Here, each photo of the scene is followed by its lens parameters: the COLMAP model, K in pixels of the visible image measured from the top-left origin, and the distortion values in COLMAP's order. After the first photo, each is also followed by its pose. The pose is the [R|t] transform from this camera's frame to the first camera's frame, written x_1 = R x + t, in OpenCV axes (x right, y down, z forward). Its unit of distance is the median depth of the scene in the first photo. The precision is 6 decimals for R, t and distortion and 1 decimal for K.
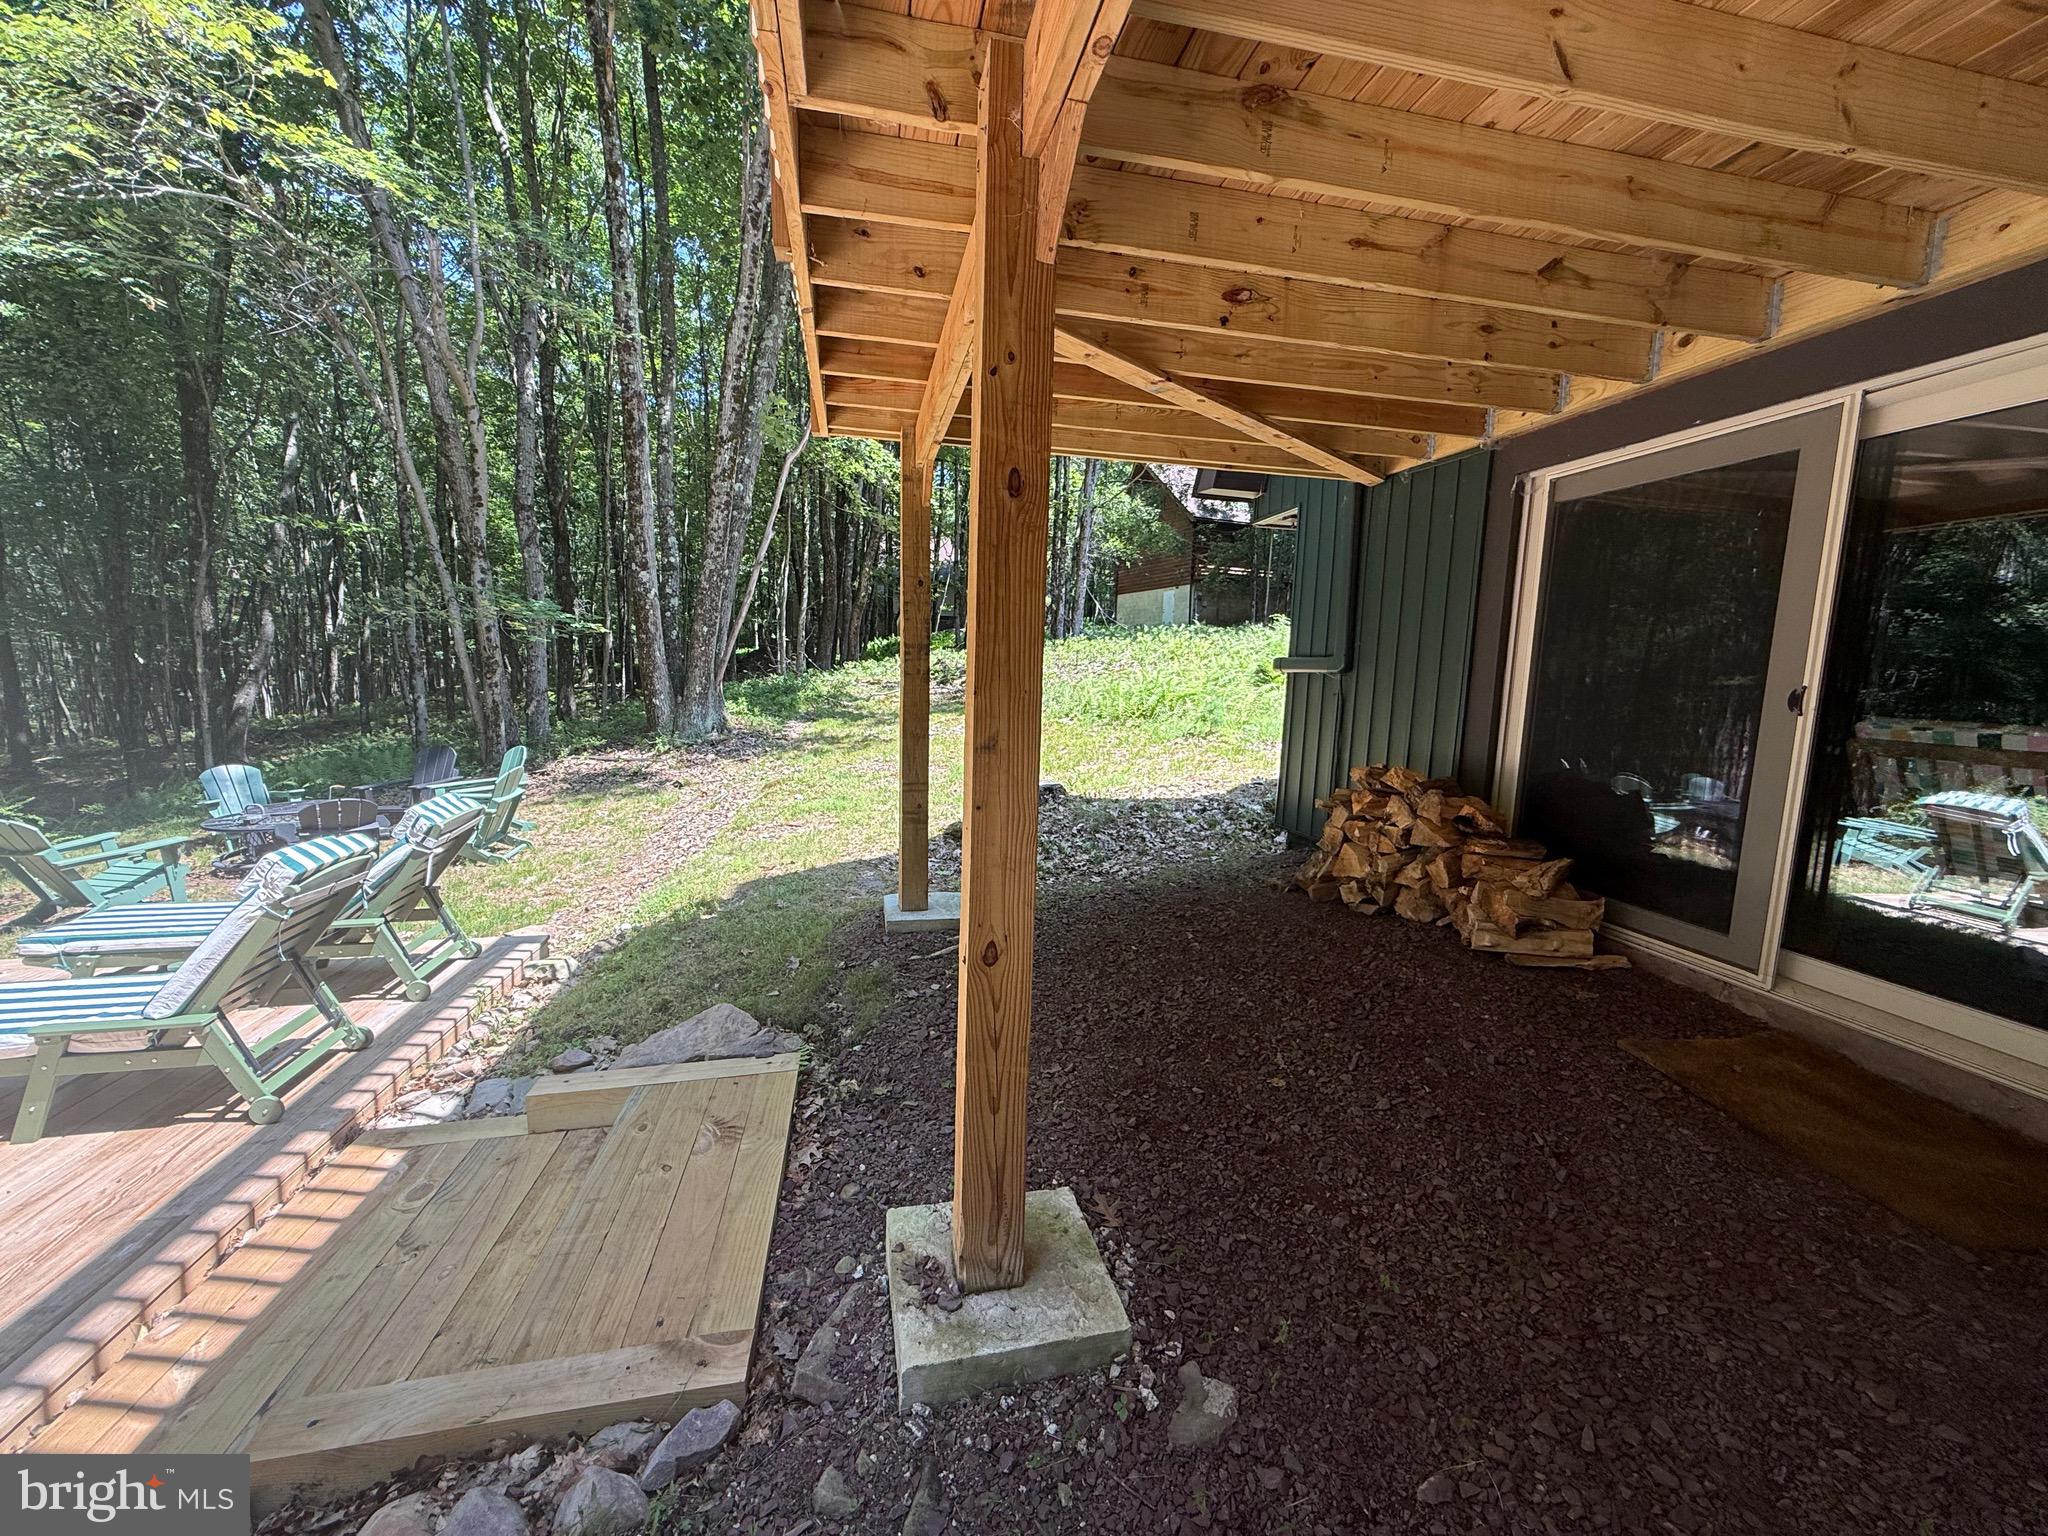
lens RADIAL K [[816.2, 0, 1027.7], [0, 816.2, 758.6], [0, 0, 1]] dist [0.004163, 0.001176]
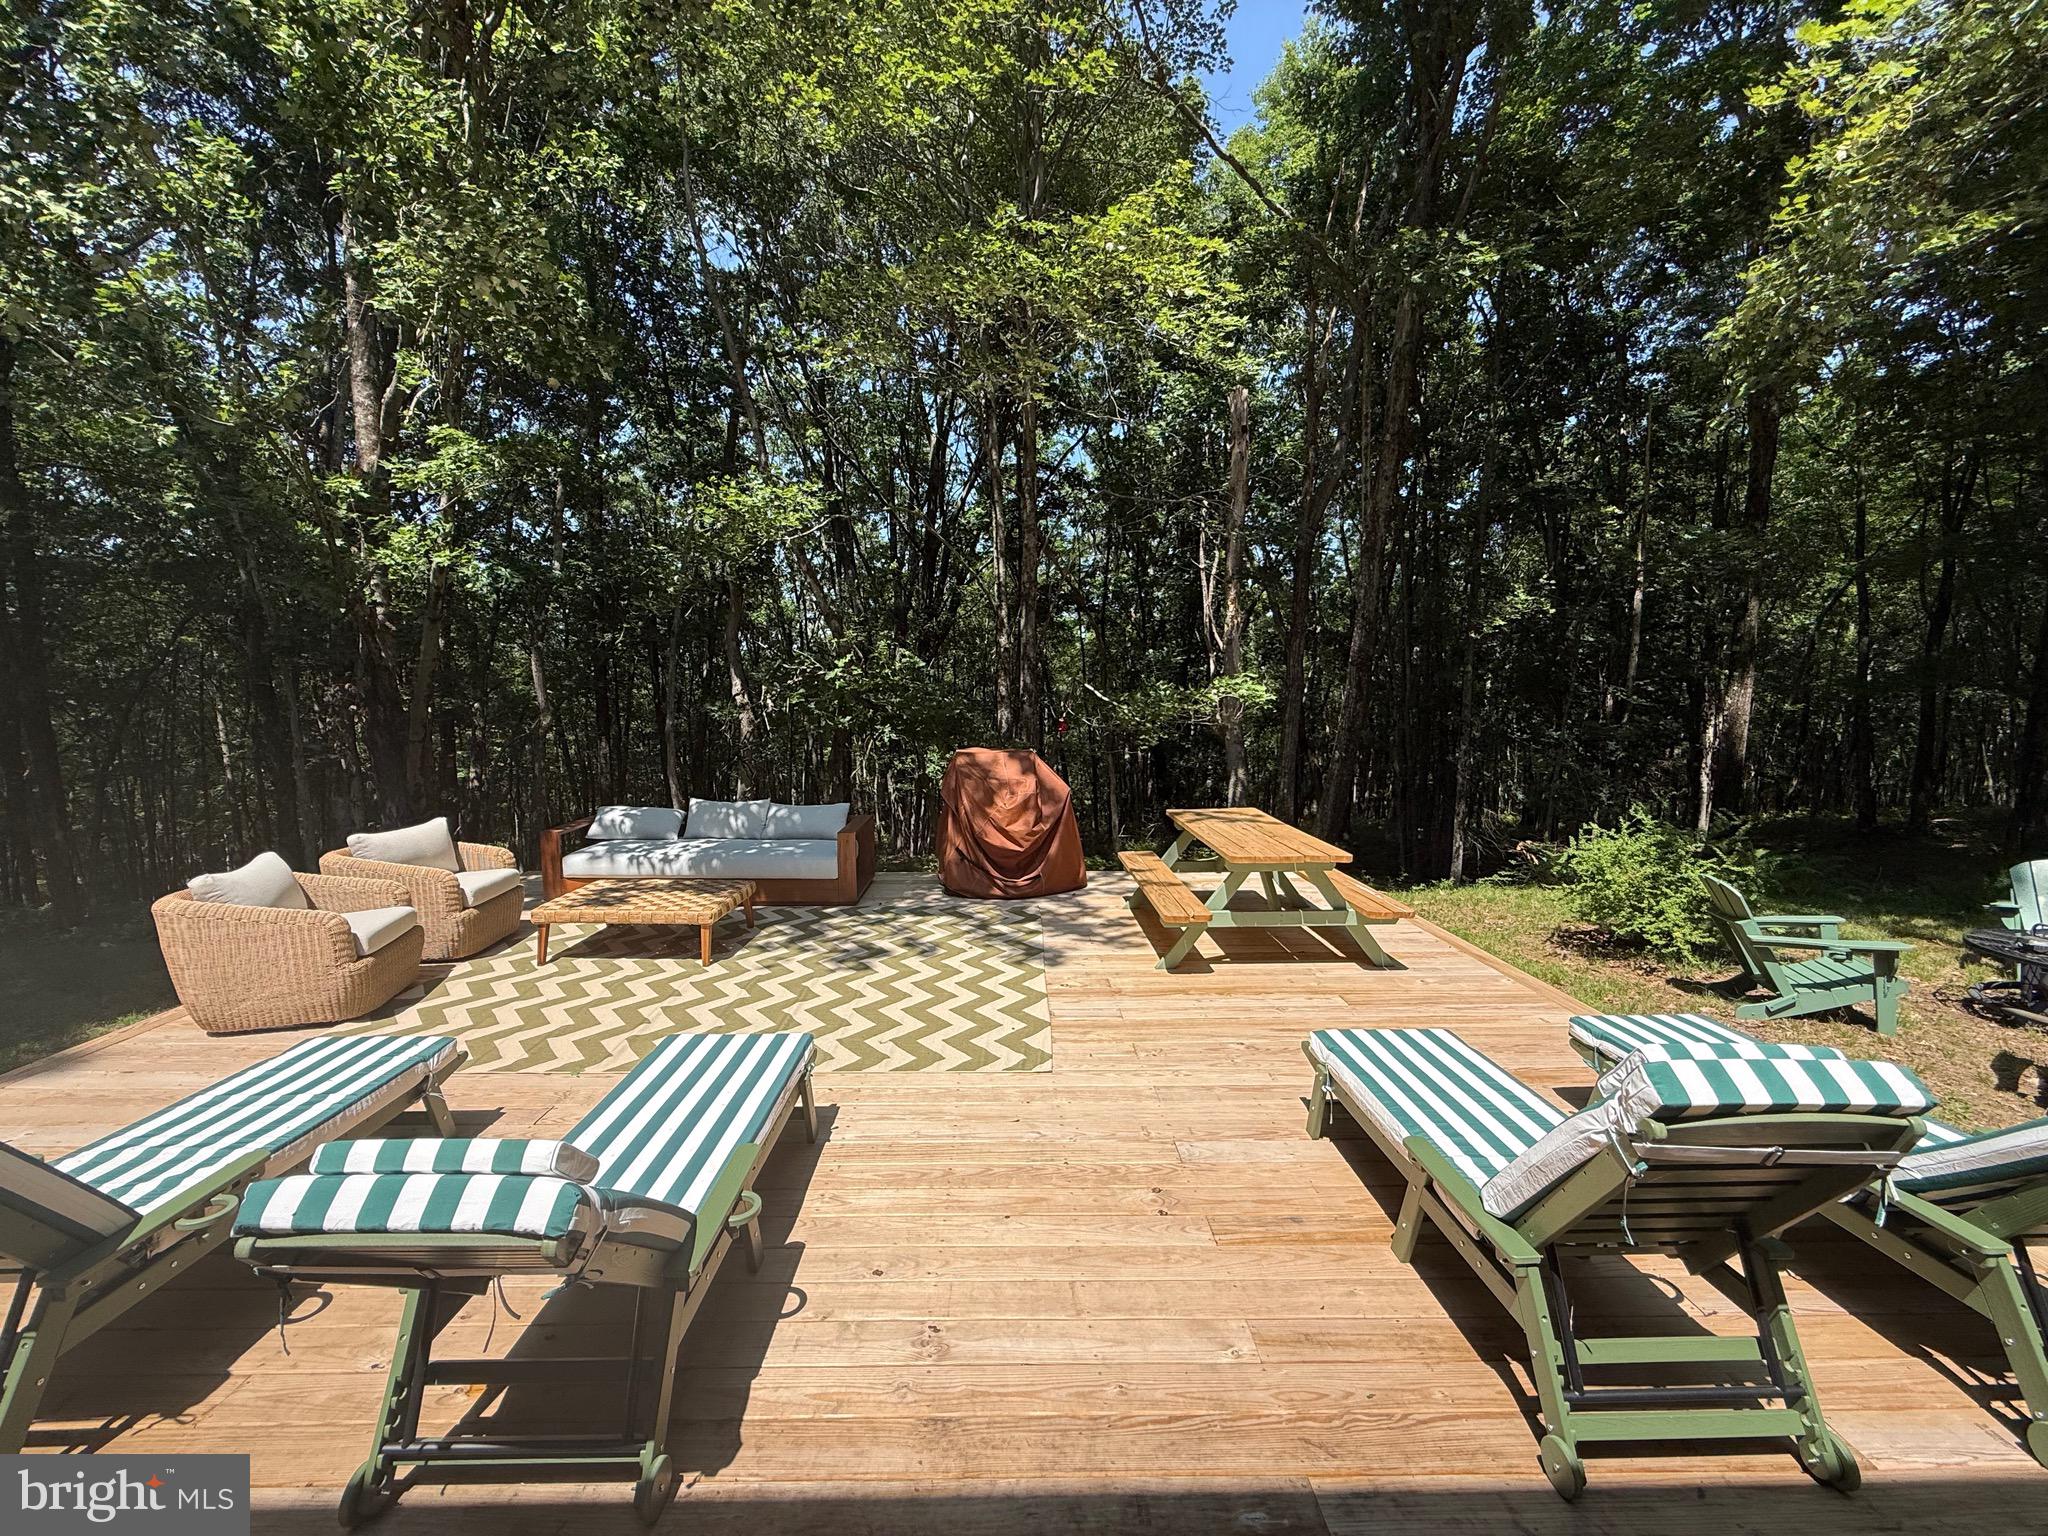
lens RADIAL K [[816.2, 0, 1016.0], [0, 816.2, 800.7], [0, 0, 1]] dist [0.004163, 0.001176]
pose [[-0.180597, 0.096996, -0.978763, -0.259291], [-0.120919, 0.985387, 0.119963, -0.046423], [0.976096, 0.140016, -0.166229, 0.515699]]
